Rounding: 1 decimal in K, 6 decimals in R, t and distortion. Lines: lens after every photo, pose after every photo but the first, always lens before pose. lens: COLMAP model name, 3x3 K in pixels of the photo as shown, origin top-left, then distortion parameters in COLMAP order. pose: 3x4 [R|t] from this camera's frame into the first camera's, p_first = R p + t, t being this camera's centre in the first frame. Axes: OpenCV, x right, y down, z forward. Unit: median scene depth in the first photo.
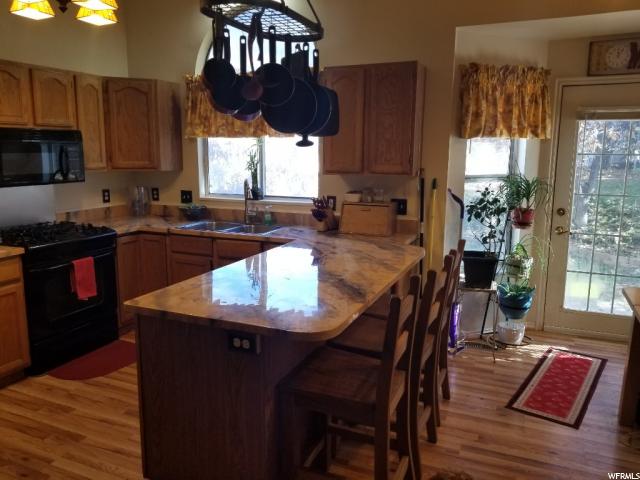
lens RADIAL K [[500.3, 0, 317.6], [0, 500.3, 236.6], [0, 0, 1]] dist [0.048743, -0.101478]
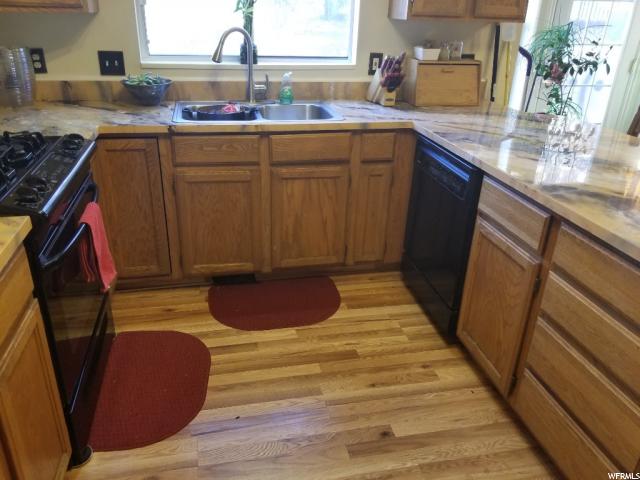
lens RADIAL K [[500.3, 0, 317.6], [0, 500.3, 236.6], [0, 0, 1]] dist [0.048743, -0.101478]
pose [[0.809879, -0.228351, 0.540326, -0.518369], [0.072523, 0.953030, 0.294064, -0.052348], [-0.582097, -0.198969, 0.788400, 0.467401]]
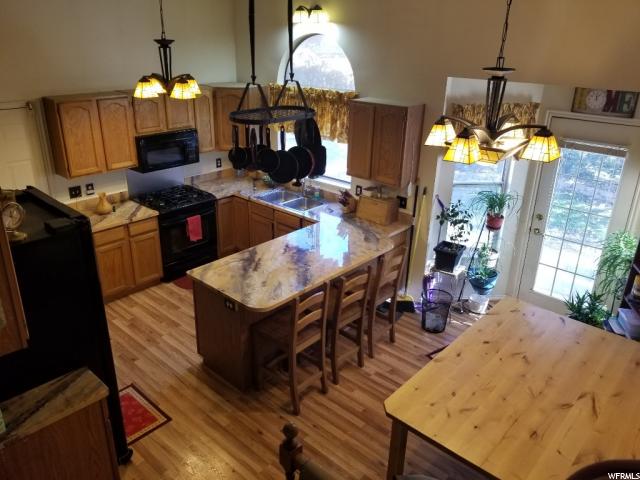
lens RADIAL K [[500.3, 0, 317.6], [0, 500.3, 236.6], [0, 0, 1]] dist [0.048743, -0.101478]
pose [[0.947239, 0.134421, -0.290981, 0.359565], [-0.068924, 0.971998, 0.224654, -0.262167], [0.313031, -0.192745, 0.929979, -0.357898]]
